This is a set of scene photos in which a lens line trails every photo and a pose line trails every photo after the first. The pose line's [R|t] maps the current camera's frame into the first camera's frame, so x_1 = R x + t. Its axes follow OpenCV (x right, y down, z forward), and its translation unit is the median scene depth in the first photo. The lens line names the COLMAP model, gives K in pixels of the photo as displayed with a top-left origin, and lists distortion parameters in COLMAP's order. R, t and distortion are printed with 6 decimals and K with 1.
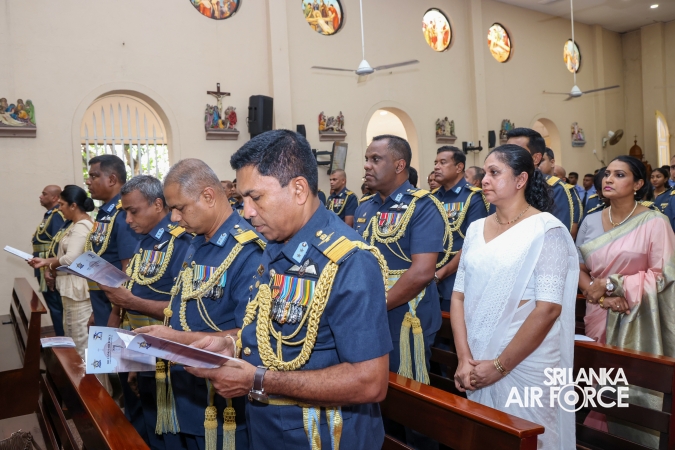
lens RADIAL K [[548.6, 0, 333.0], [0, 548.6, 212.2], [0, 0, 1]] dist [-0.094393, 0.068869]
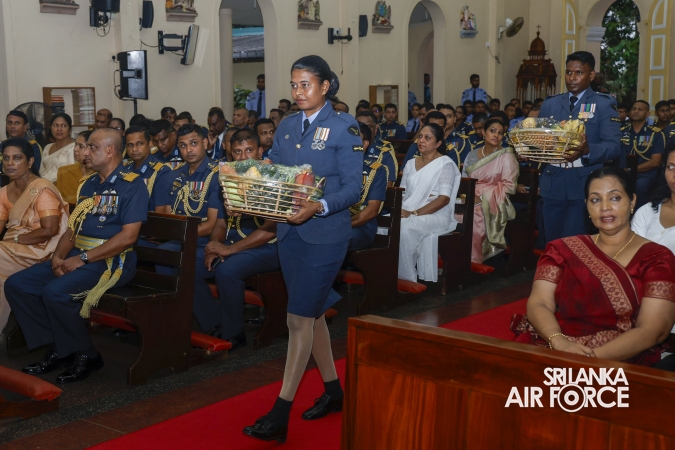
lens RADIAL K [[1010.5, 0, 318.2], [0, 1010.5, 219.9], [0, 0, 1]] dist [0.158860, 0.000000]
pose [[0.965361, 0.003237, 0.260897, -0.206631], [-0.026216, 0.996066, 0.084643, 0.033496], [-0.259597, -0.088551, 0.961649, -0.575781]]
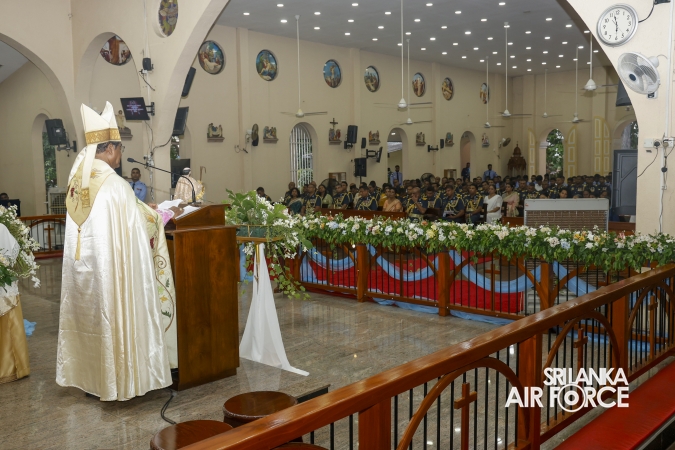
lens RADIAL K [[706.2, 0, 340.6], [0, 706.2, 225.9], [0, 0, 1]] dist [0.013610, 0.000000]
pose [[0.969938, 0.011053, 0.243099, -0.772320], [-0.021616, 0.998932, 0.040825, 0.066419], [-0.242389, -0.044853, 0.969142, -1.555808]]
